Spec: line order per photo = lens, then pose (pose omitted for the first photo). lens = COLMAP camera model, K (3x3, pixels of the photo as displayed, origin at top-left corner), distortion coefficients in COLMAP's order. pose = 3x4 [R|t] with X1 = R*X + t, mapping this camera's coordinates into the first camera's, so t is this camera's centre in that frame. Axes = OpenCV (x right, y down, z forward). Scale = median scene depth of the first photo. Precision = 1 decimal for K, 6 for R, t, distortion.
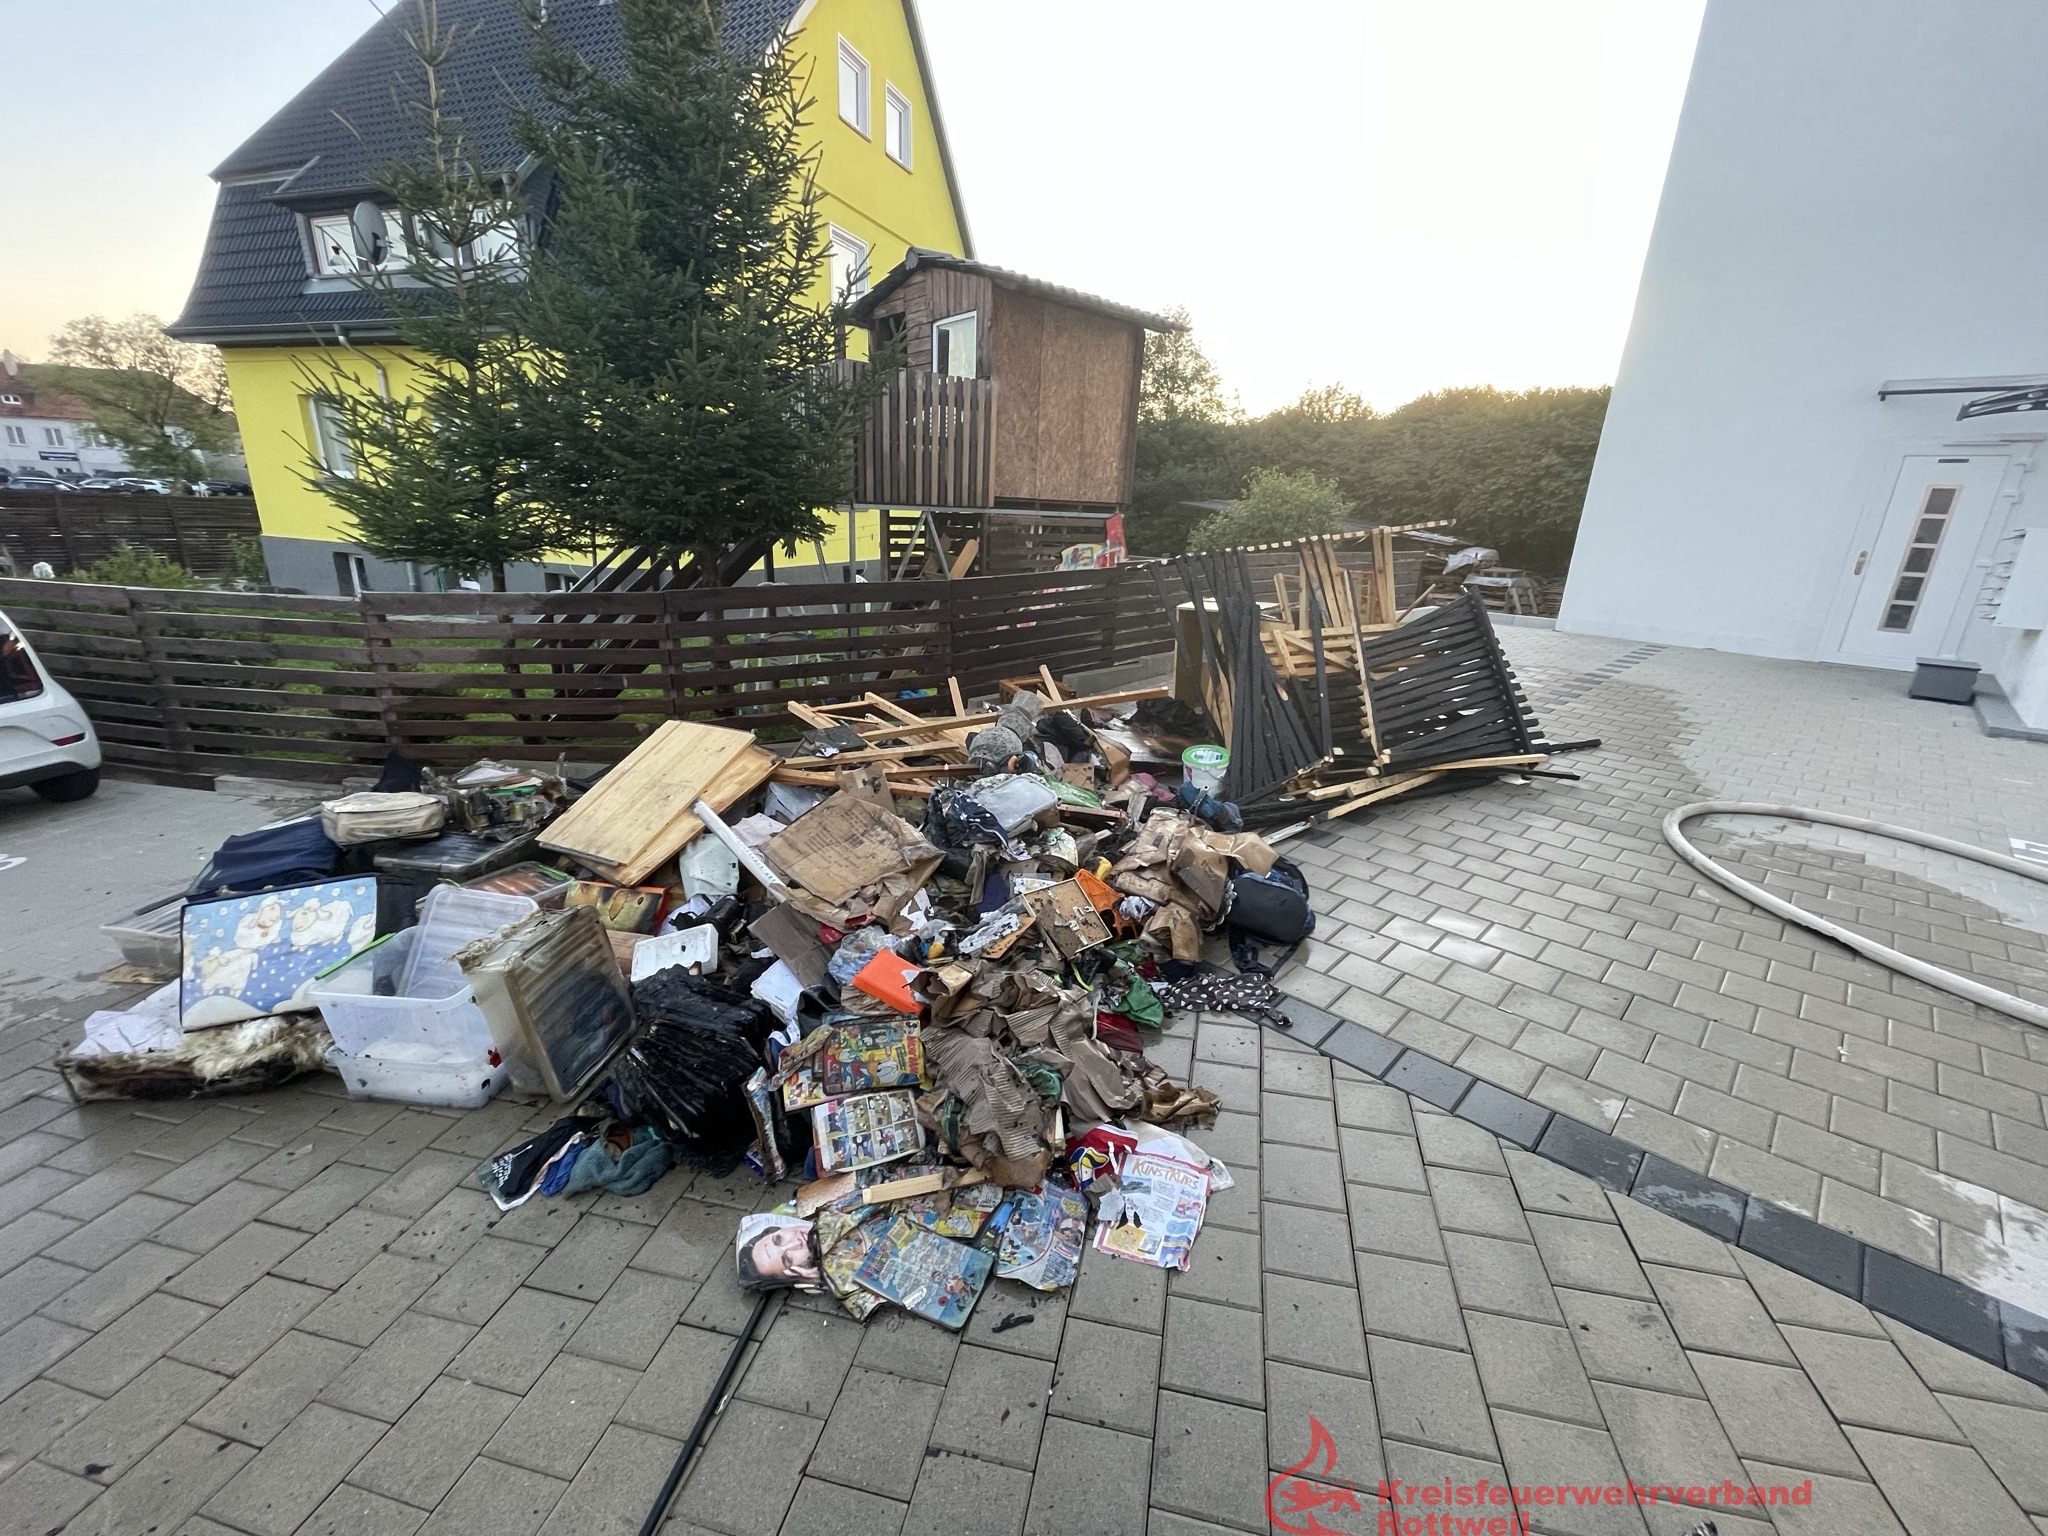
lens RADIAL K [[829.8, 0, 1033.2], [0, 829.8, 759.7], [0, 0, 1]] dist [0.001450, 0.000391]
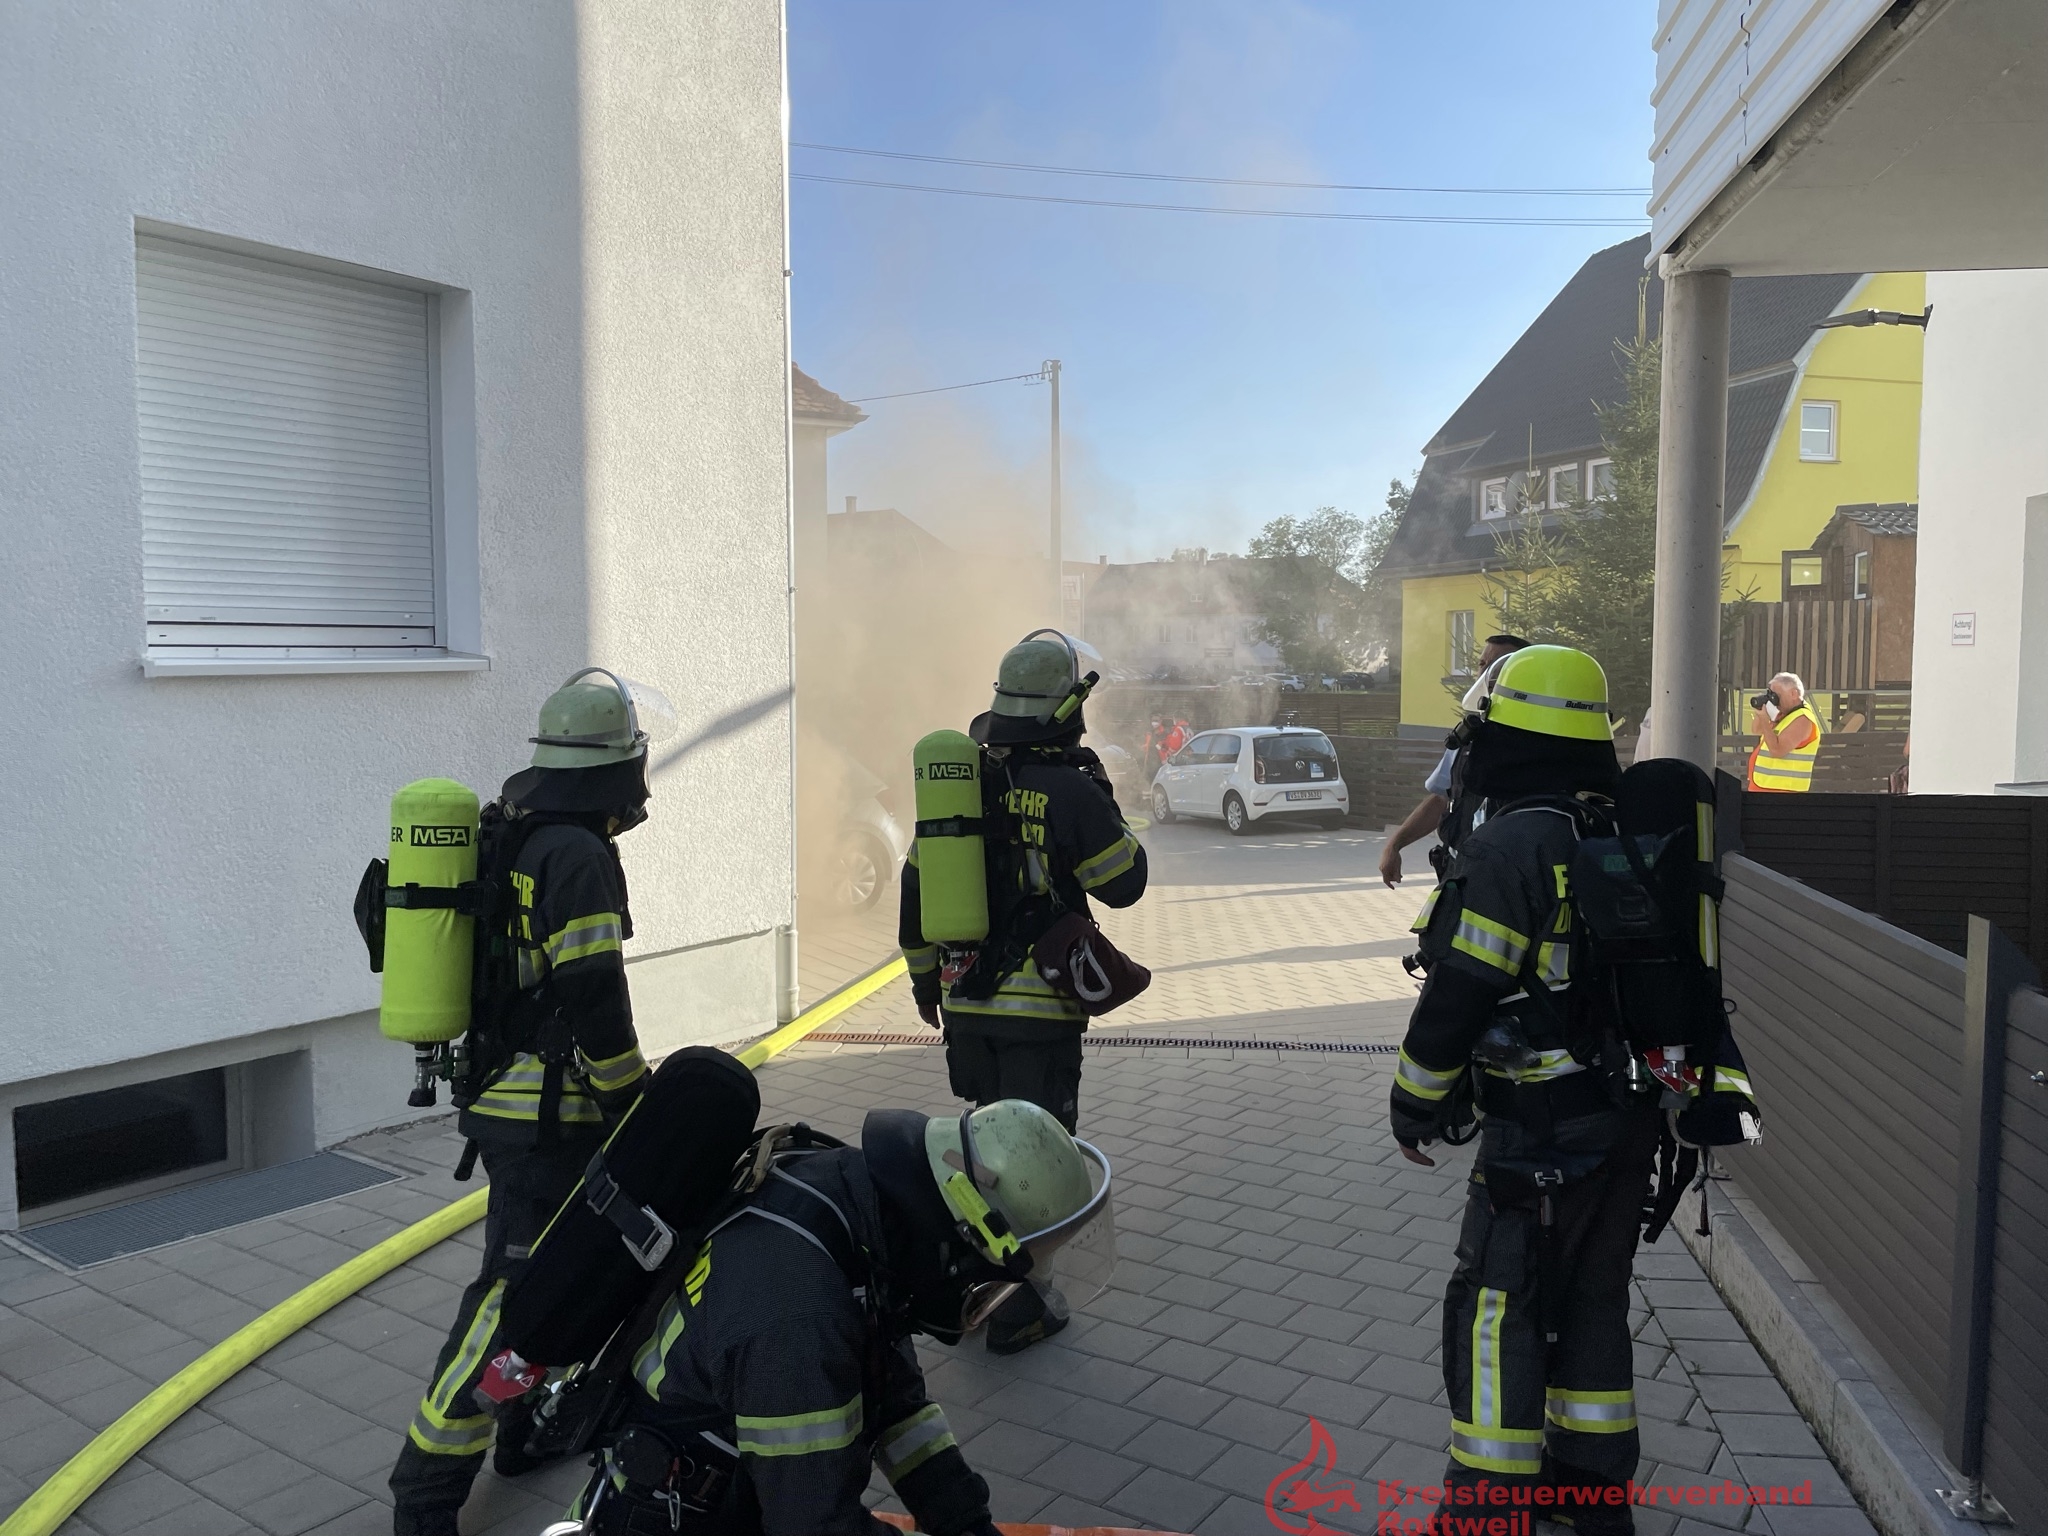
lens RADIAL K [[1561.7, 0, 1022.2], [0, 1561.7, 766.2], [0, 0, 1]] dist [0.056450, -0.078501]
pose [[0.588630, 0.020855, -0.808134, 0.661338], [-0.220079, 0.966043, -0.135372, 0.247827], [0.777869, 0.257537, 0.573232, -0.802713]]
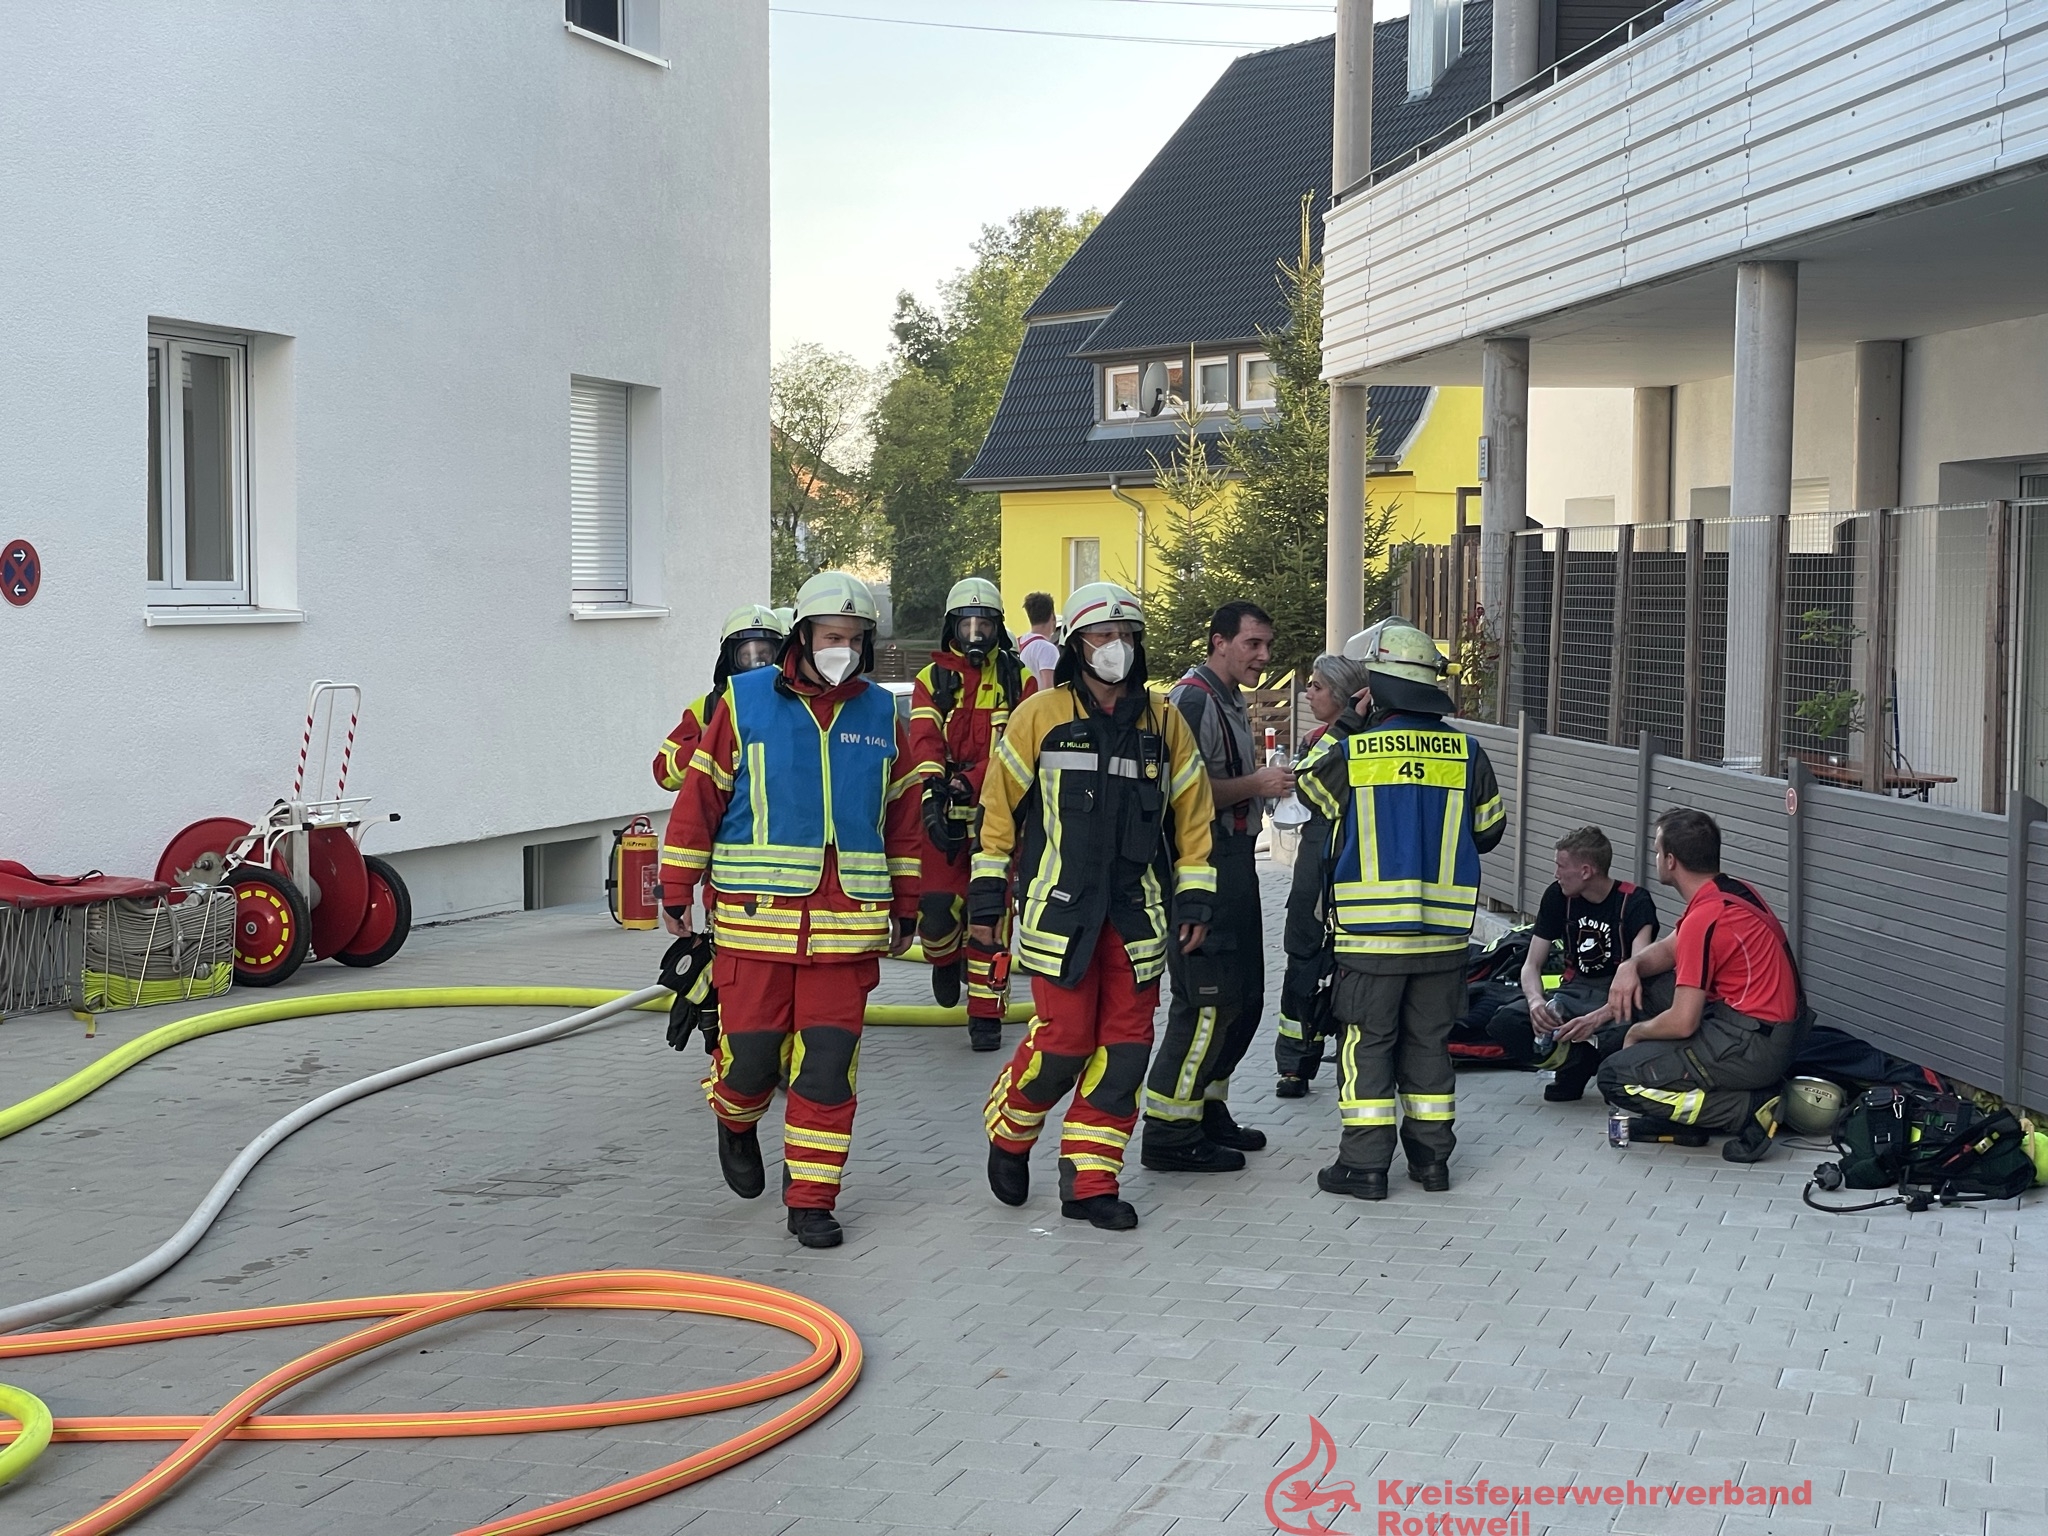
lens RADIAL K [[3068.3, 0, 1023.3], [0, 3068.3, 770.7], [0, 0, 1]] dist [0.010030, 0.006005]
pose [[0.792927, 0.004982, -0.609296, 1.209536], [-0.159815, 0.966658, -0.200077, 0.521543], [0.587984, 0.256021, 0.767286, -1.646353]]
